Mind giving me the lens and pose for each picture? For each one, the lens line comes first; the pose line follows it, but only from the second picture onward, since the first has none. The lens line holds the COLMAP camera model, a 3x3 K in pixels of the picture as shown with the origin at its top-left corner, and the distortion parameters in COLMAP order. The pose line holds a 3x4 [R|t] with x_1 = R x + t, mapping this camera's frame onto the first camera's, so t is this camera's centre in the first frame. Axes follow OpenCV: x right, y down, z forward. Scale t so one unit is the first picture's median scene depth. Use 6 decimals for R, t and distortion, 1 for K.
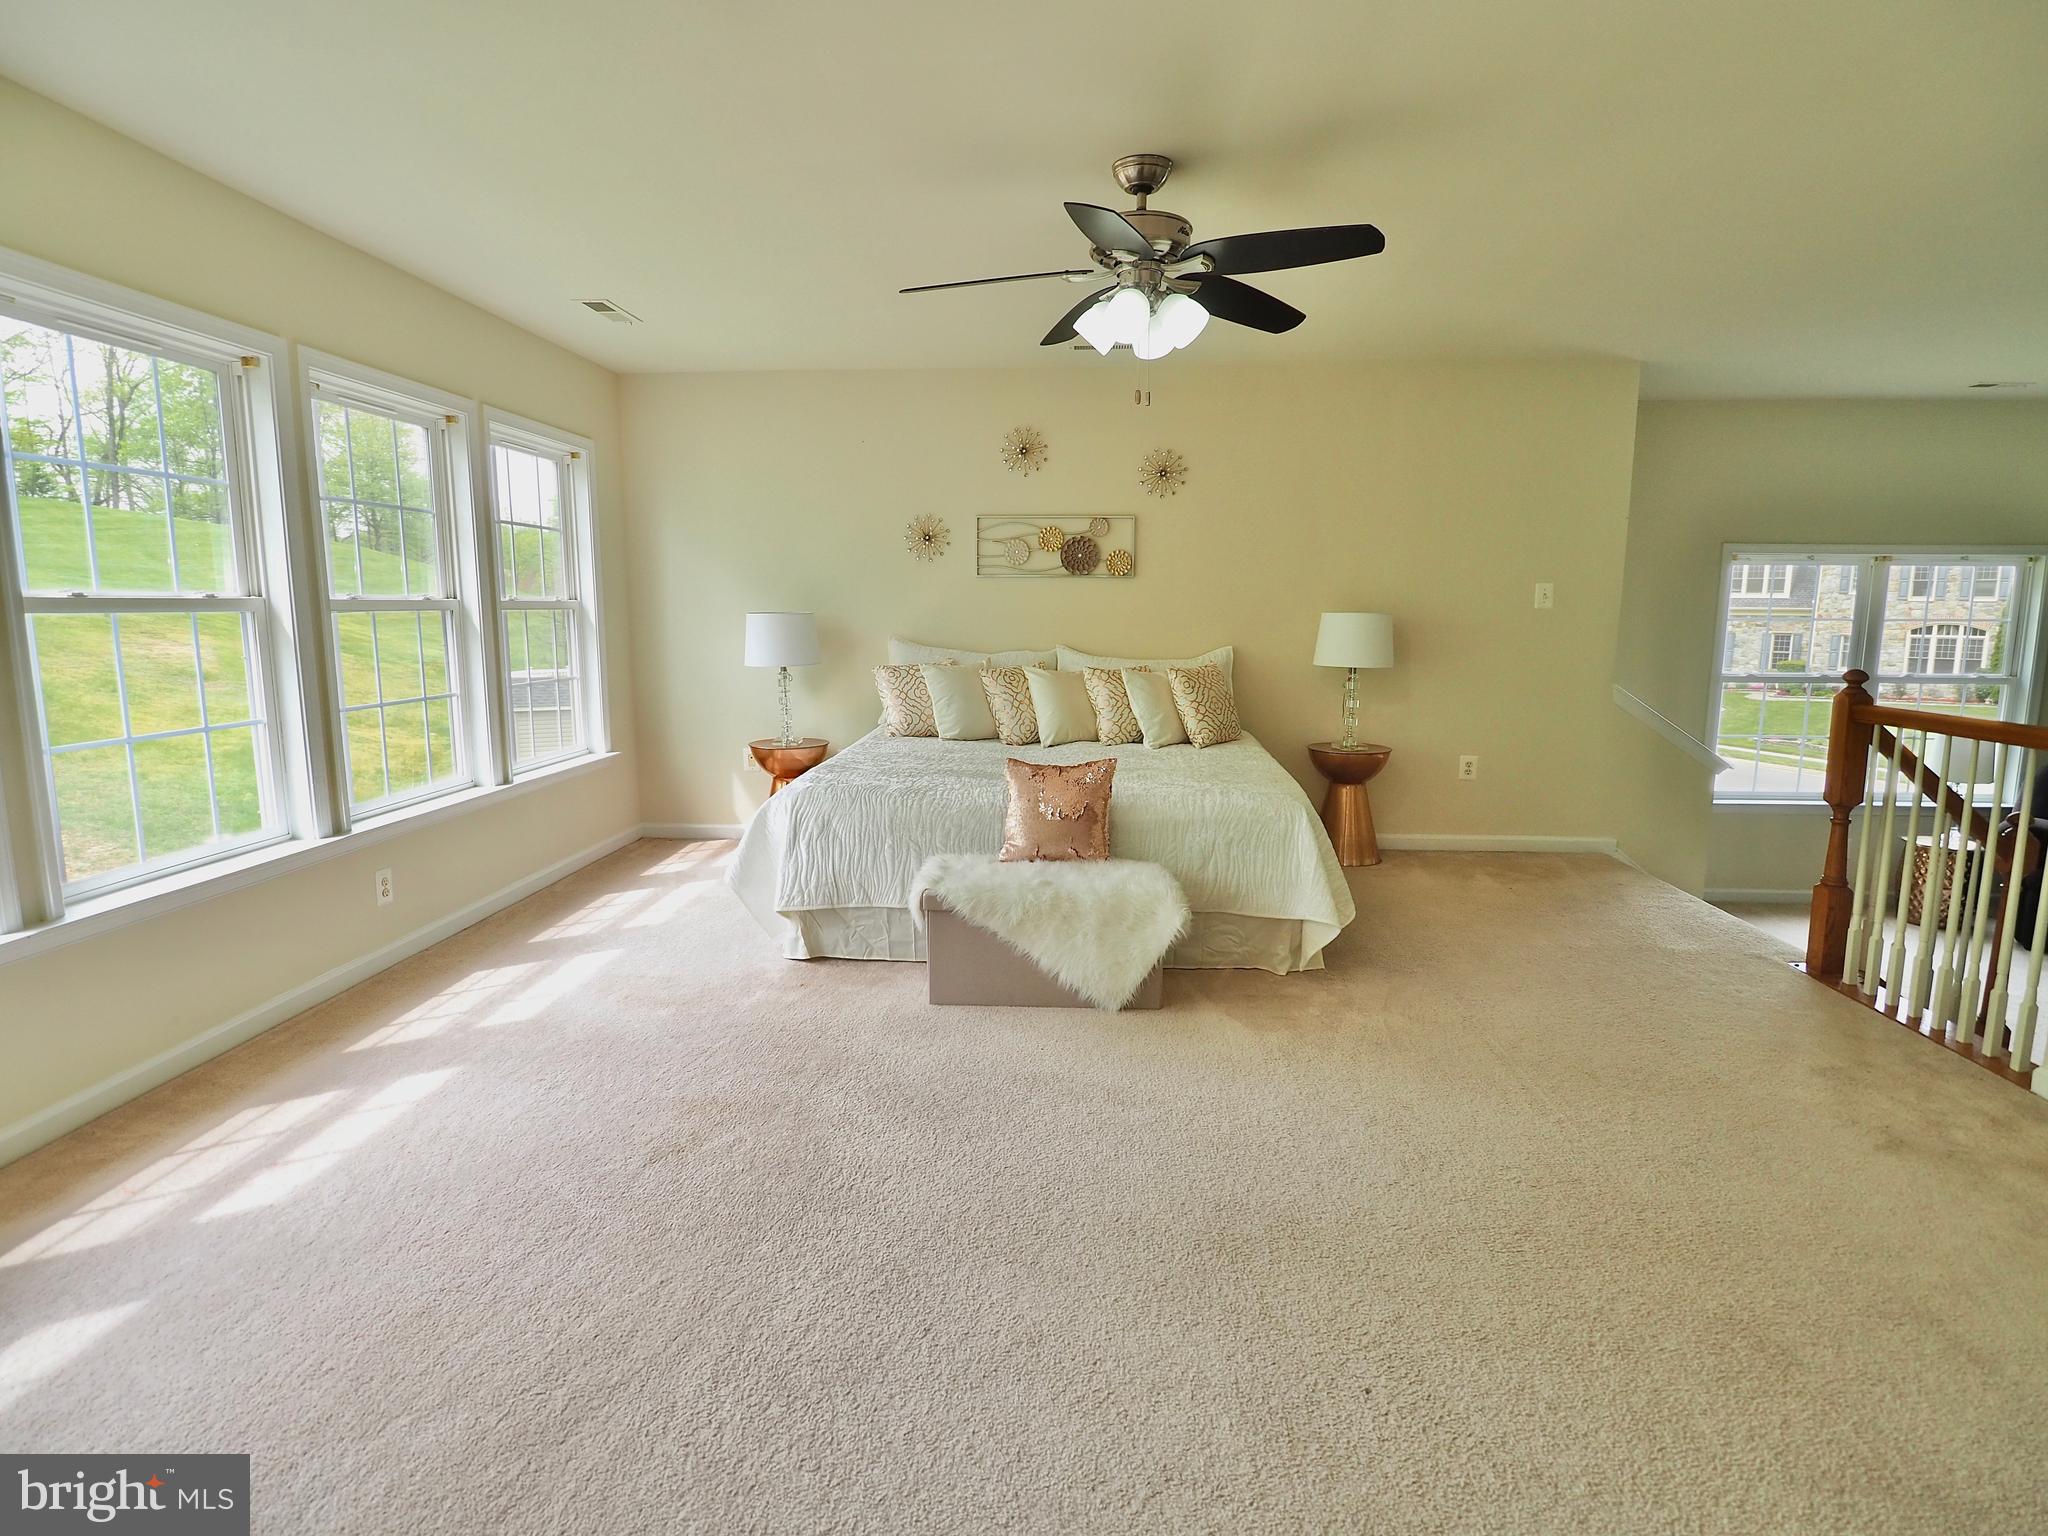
lens RADIAL K [[1102.4, 0, 1013.7], [0, 1102.4, 780.4], [0, 0, 1]] dist [-0.004386, -0.006681]
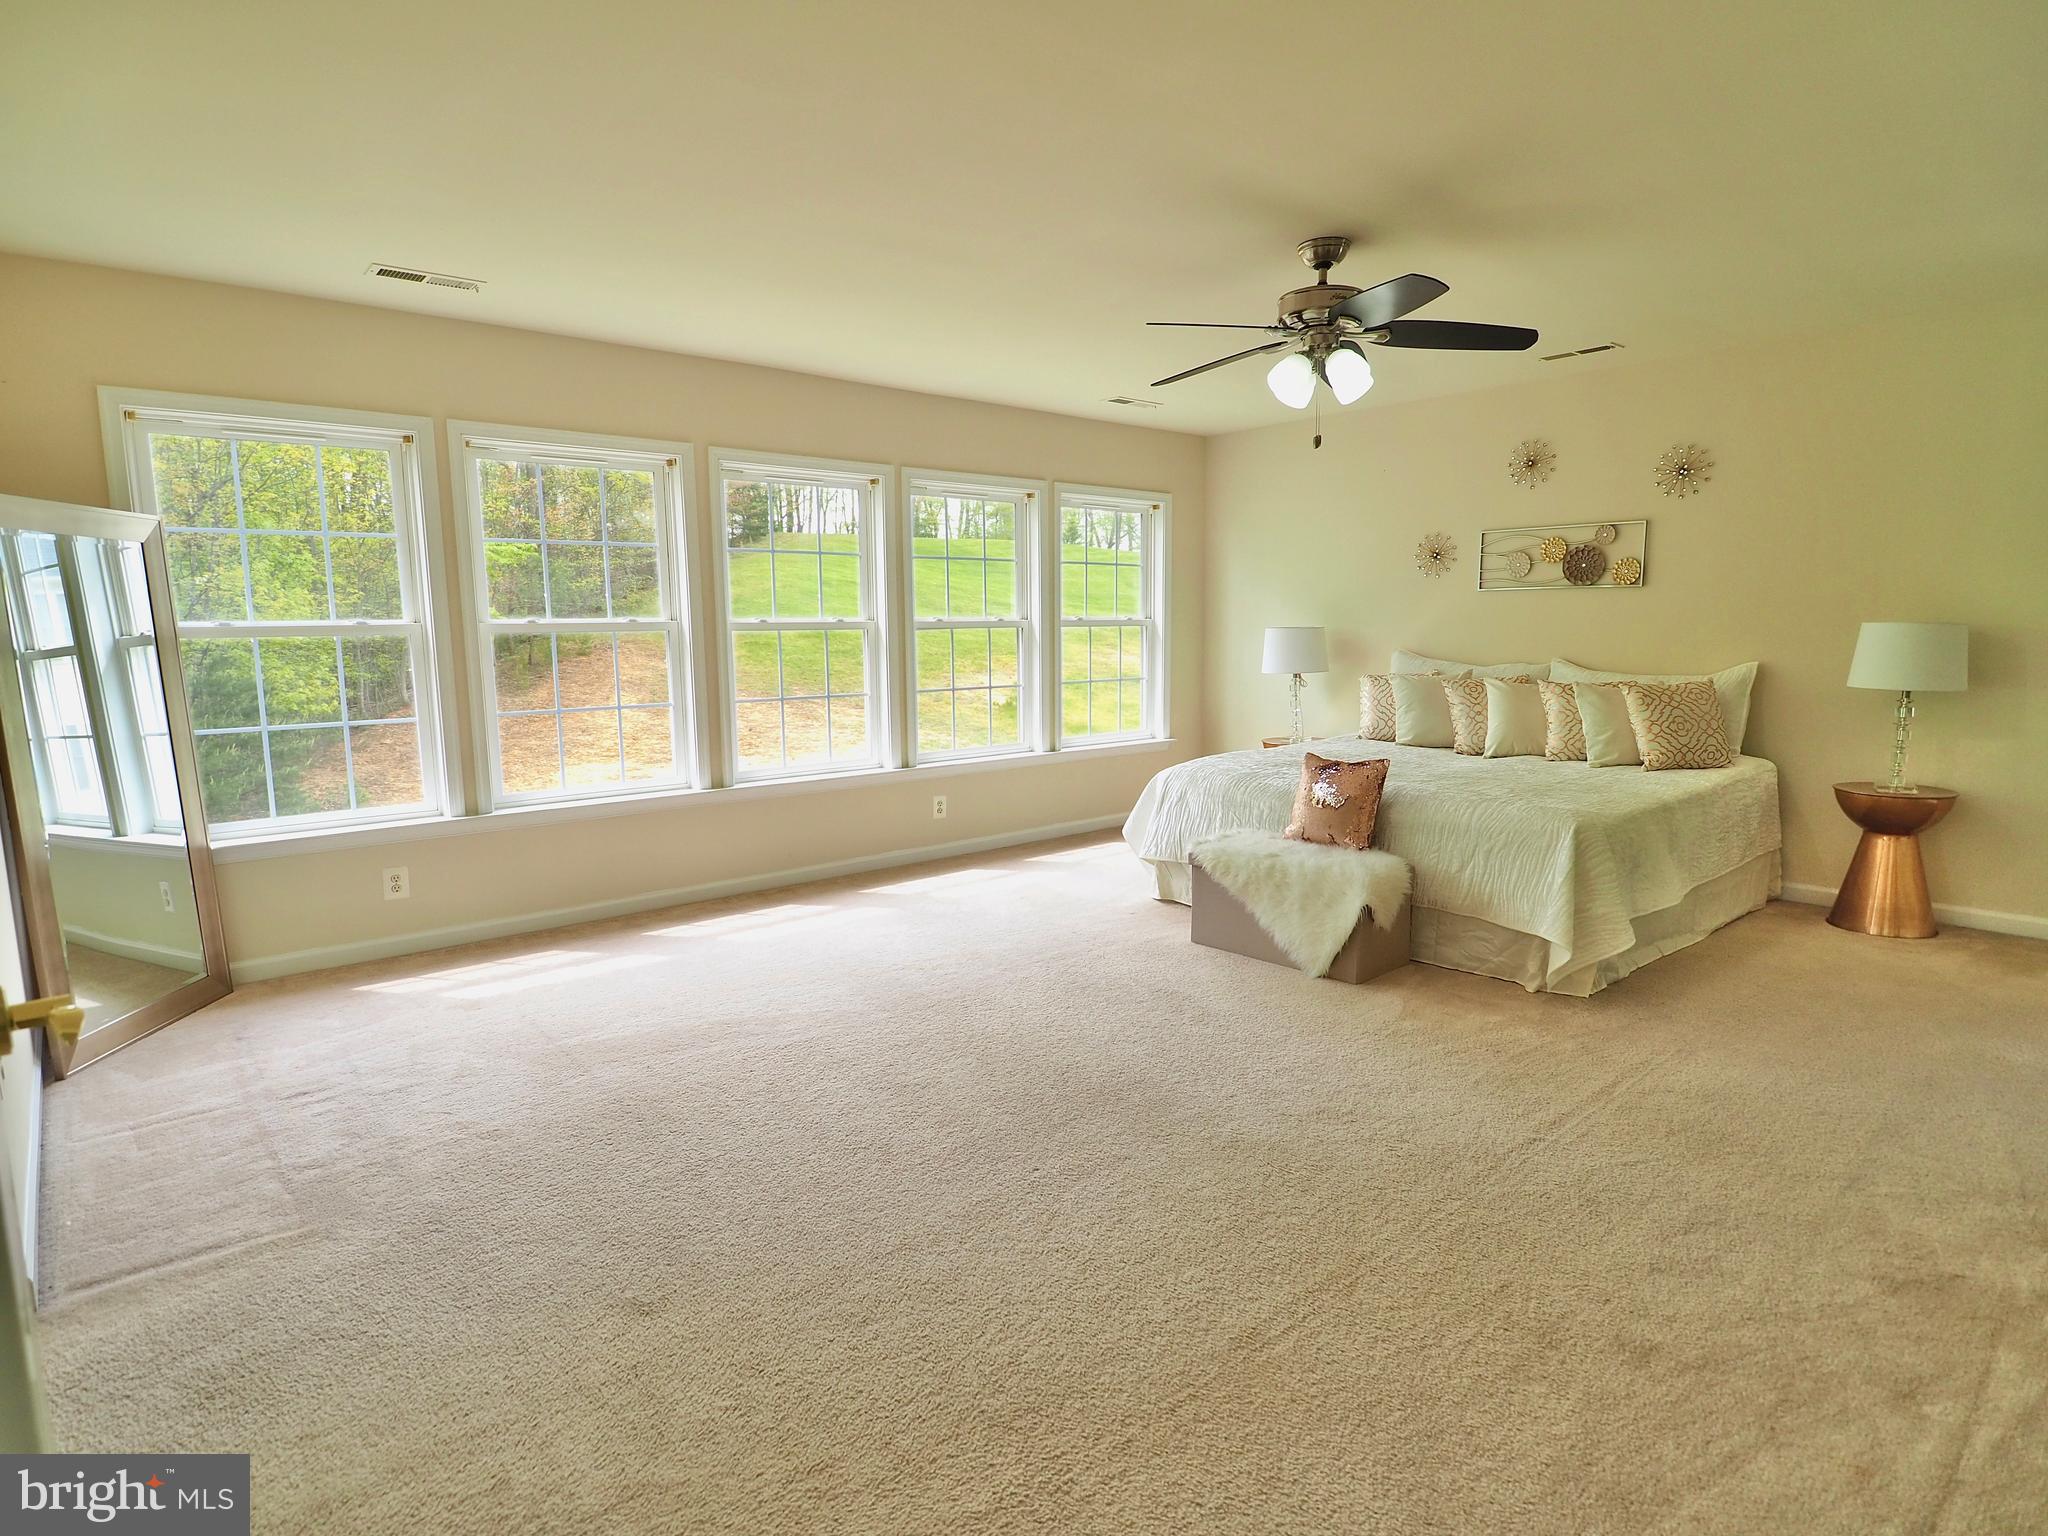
lens RADIAL K [[1102.4, 0, 1013.7], [0, 1102.4, 780.4], [0, 0, 1]] dist [-0.004386, -0.006681]
pose [[0.704935, 0.088806, -0.703690, 0.522974], [-0.098448, 0.994778, 0.026920, 0.007080], [0.702406, 0.050300, 0.709997, -0.025664]]
